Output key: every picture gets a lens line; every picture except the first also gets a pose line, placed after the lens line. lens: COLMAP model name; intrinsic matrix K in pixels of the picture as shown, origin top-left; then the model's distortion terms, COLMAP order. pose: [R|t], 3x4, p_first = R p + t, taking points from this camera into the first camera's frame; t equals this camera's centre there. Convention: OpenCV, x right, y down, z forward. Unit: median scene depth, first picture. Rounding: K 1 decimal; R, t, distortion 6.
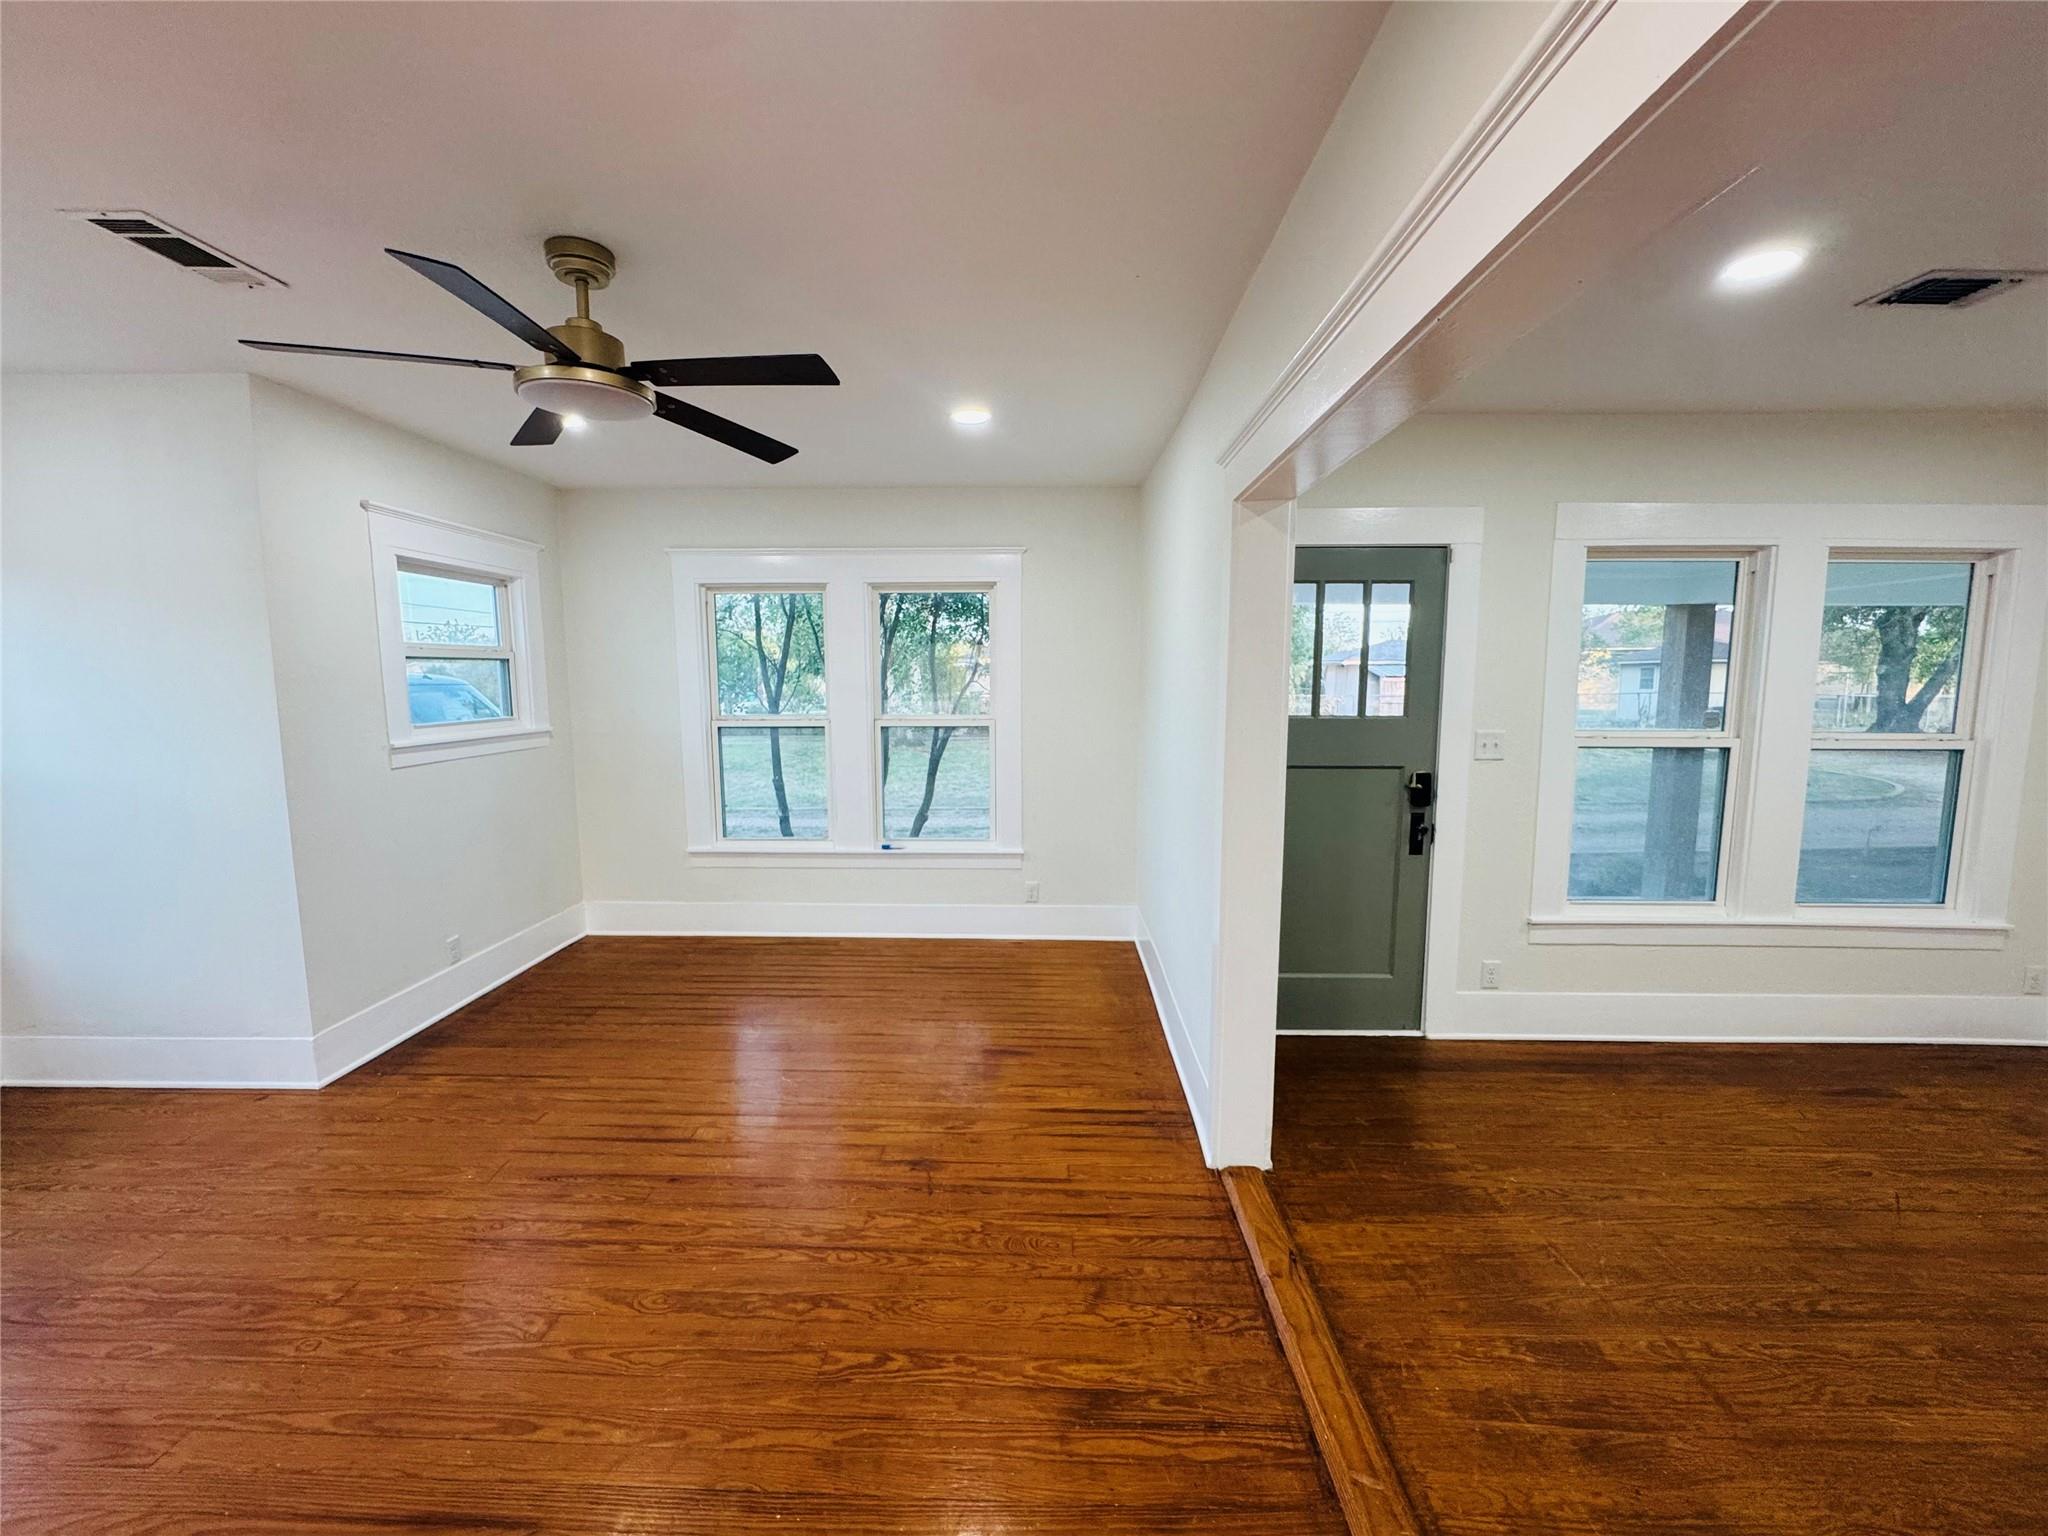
lens RADIAL K [[816.3, 0, 1022.3], [0, 816.3, 771.0], [0, 0, 1]] dist [-0.005998, 0.000443]
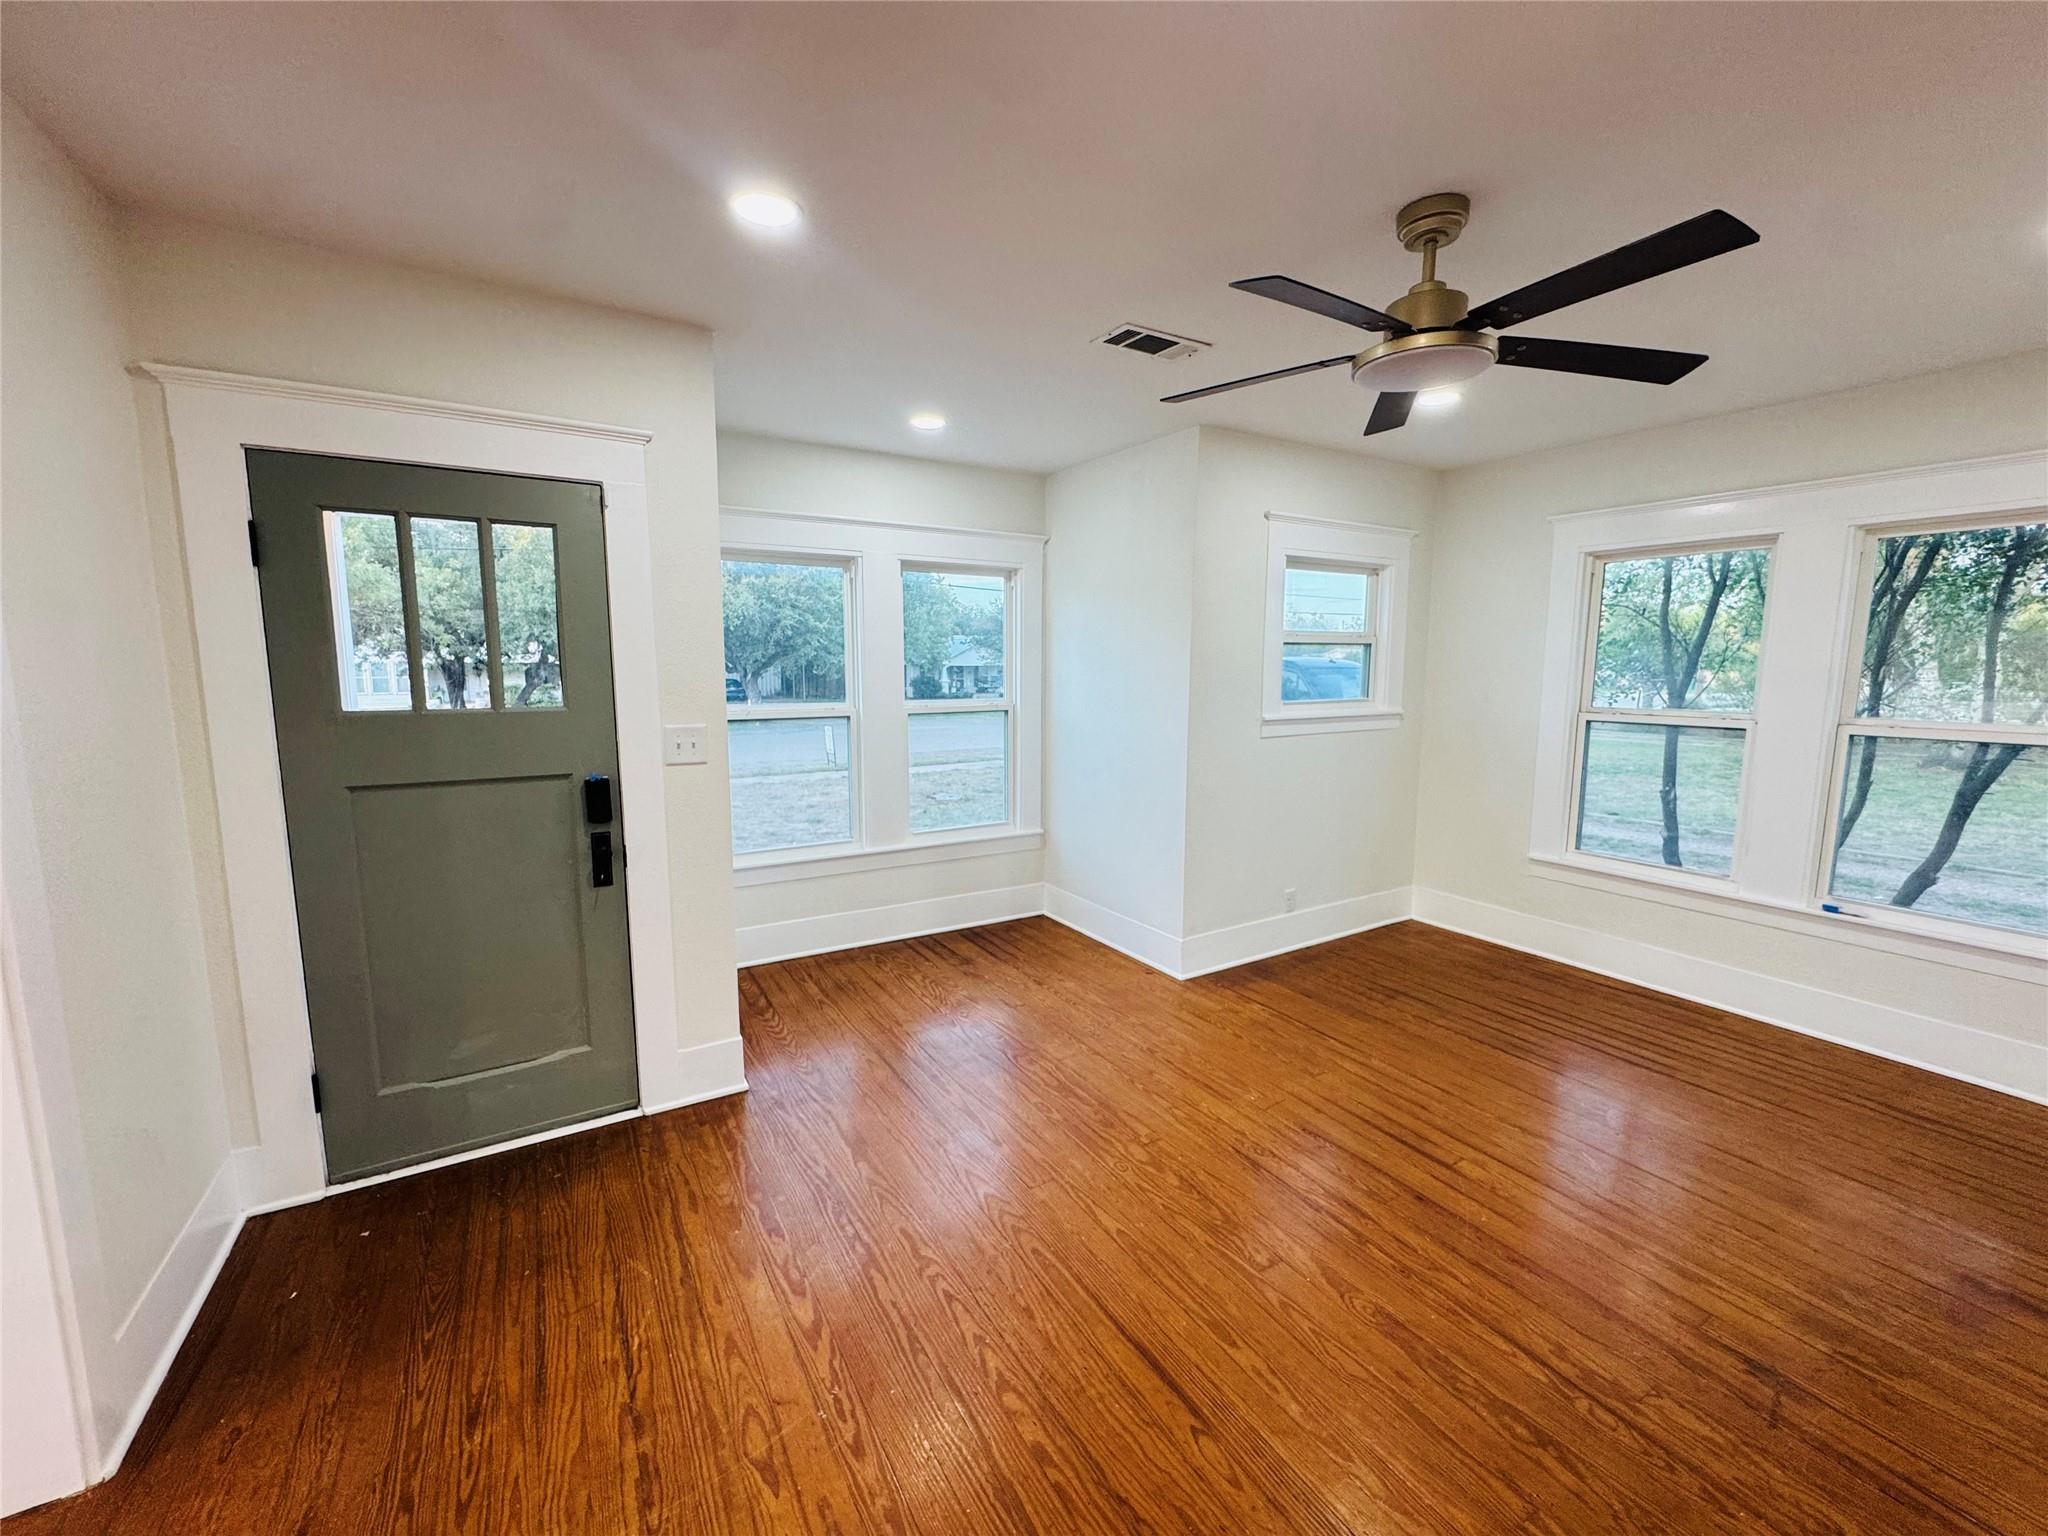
lens RADIAL K [[816.3, 0, 1022.3], [0, 816.3, 771.0], [0, 0, 1]] dist [-0.005998, 0.000443]
pose [[0.535748, 0.114820, -0.836535, 0.050170], [-0.099755, 0.992380, 0.072324, -0.007315], [0.838465, 0.044701, 0.543119, 0.081772]]
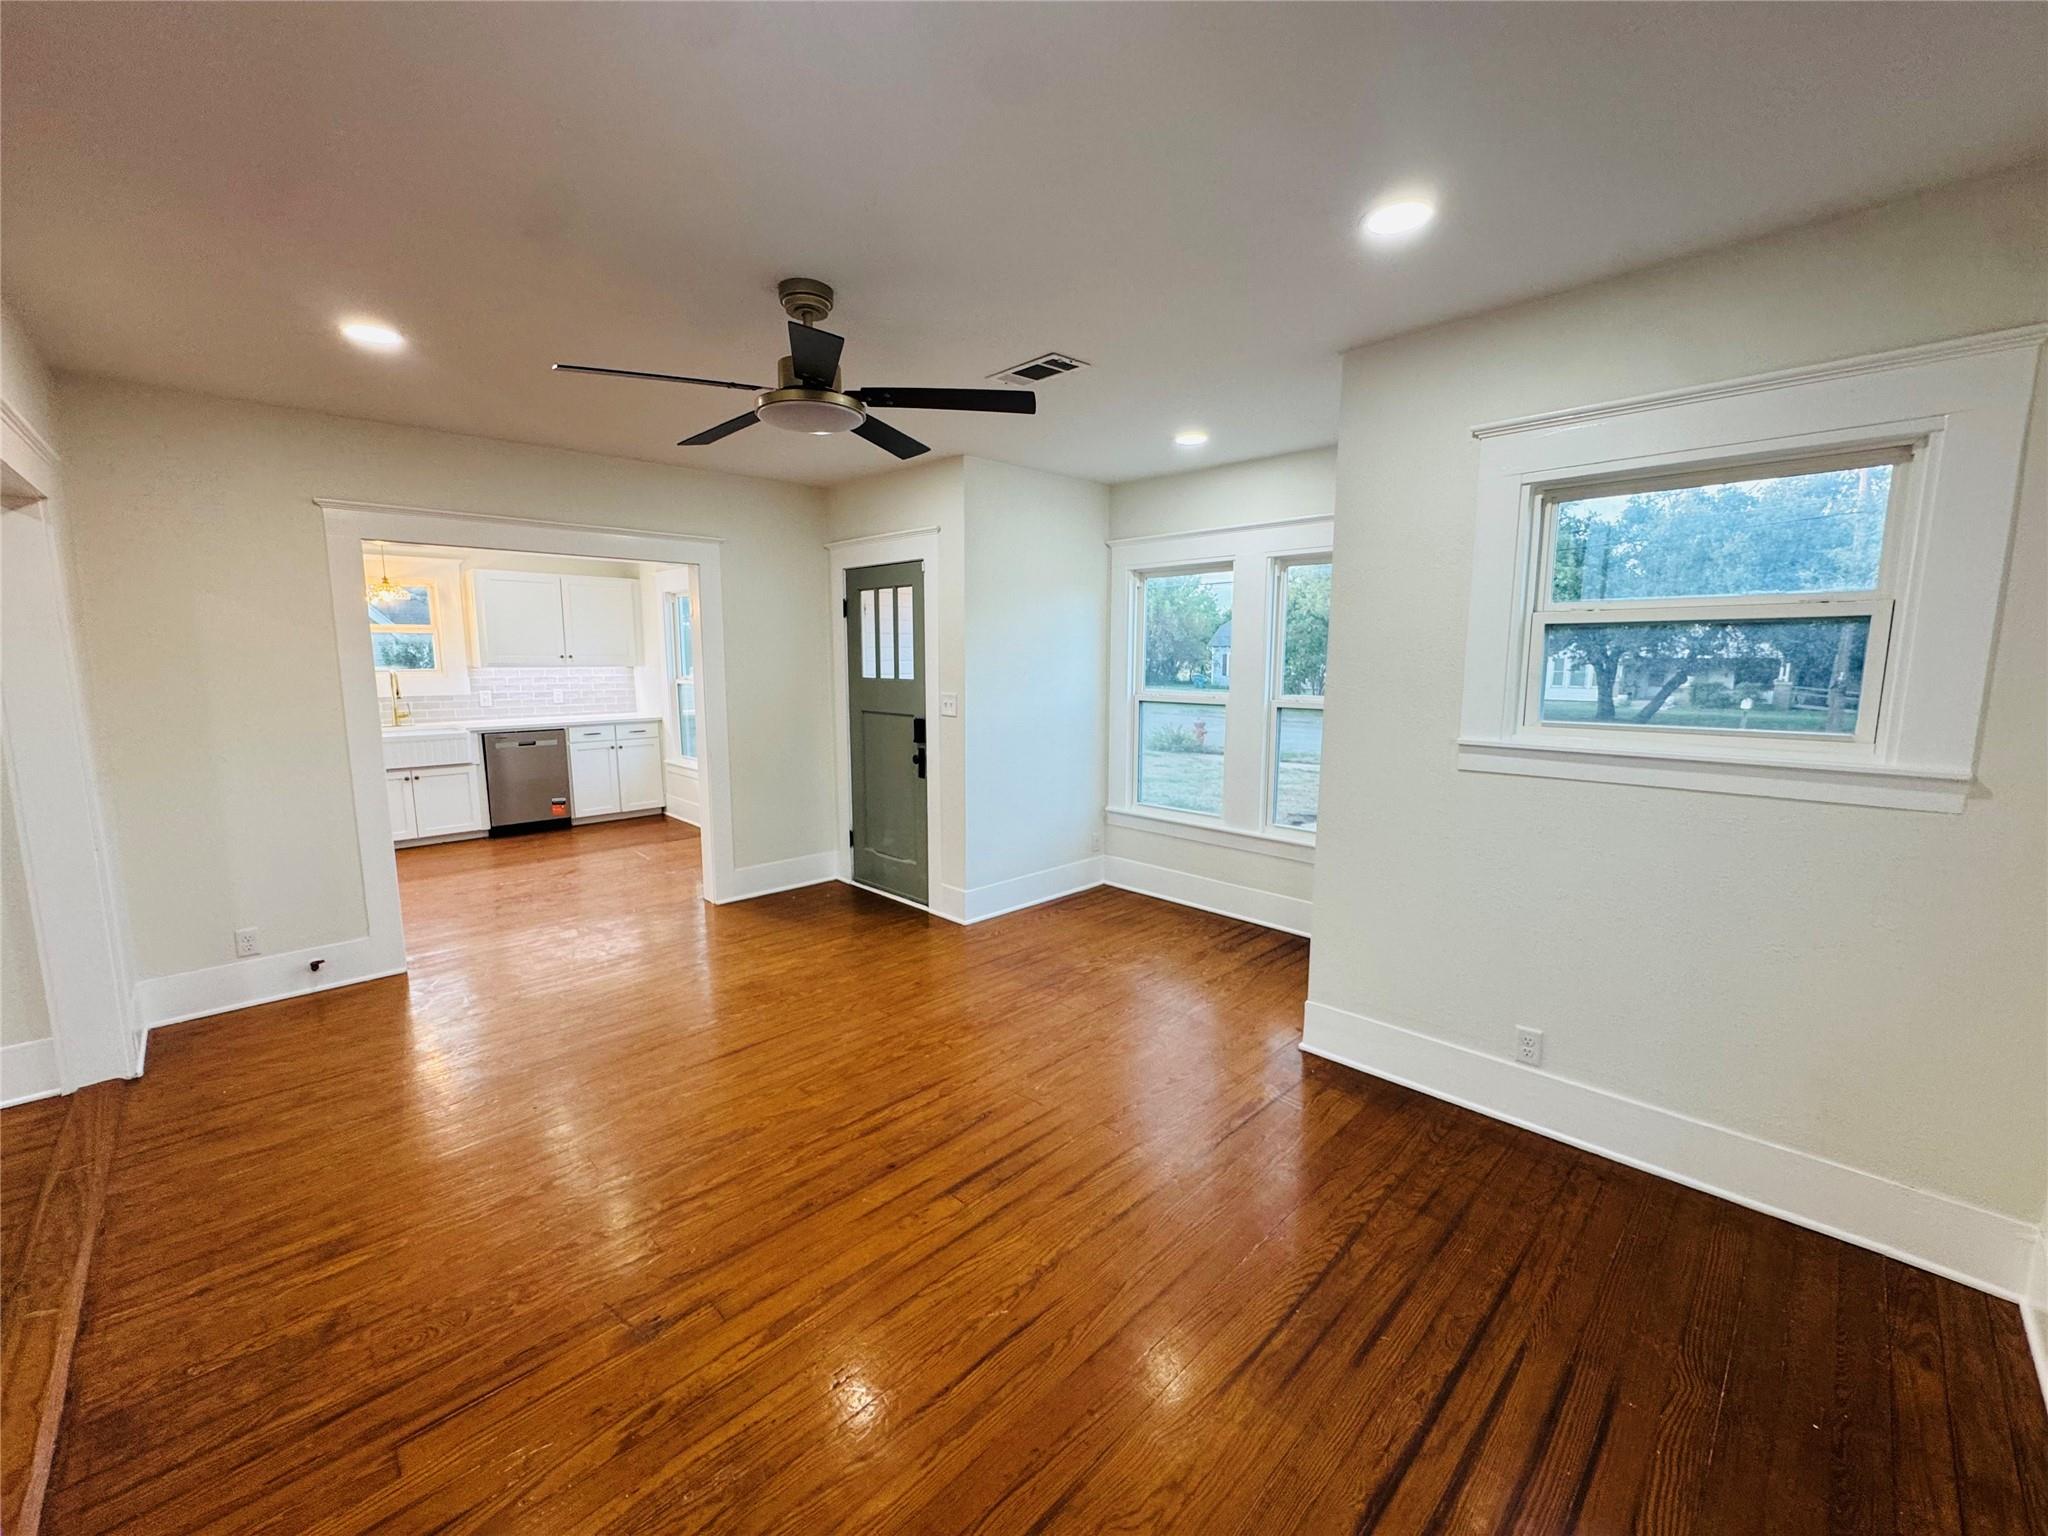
lens RADIAL K [[816.3, 0, 1022.3], [0, 816.3, 771.0], [0, 0, 1]] dist [-0.005998, 0.000443]
pose [[-0.695665, 0.101435, -0.711169, 0.106767], [-0.082319, 0.972203, 0.219191, -0.179657], [0.713634, 0.211026, -0.667978, 1.578270]]
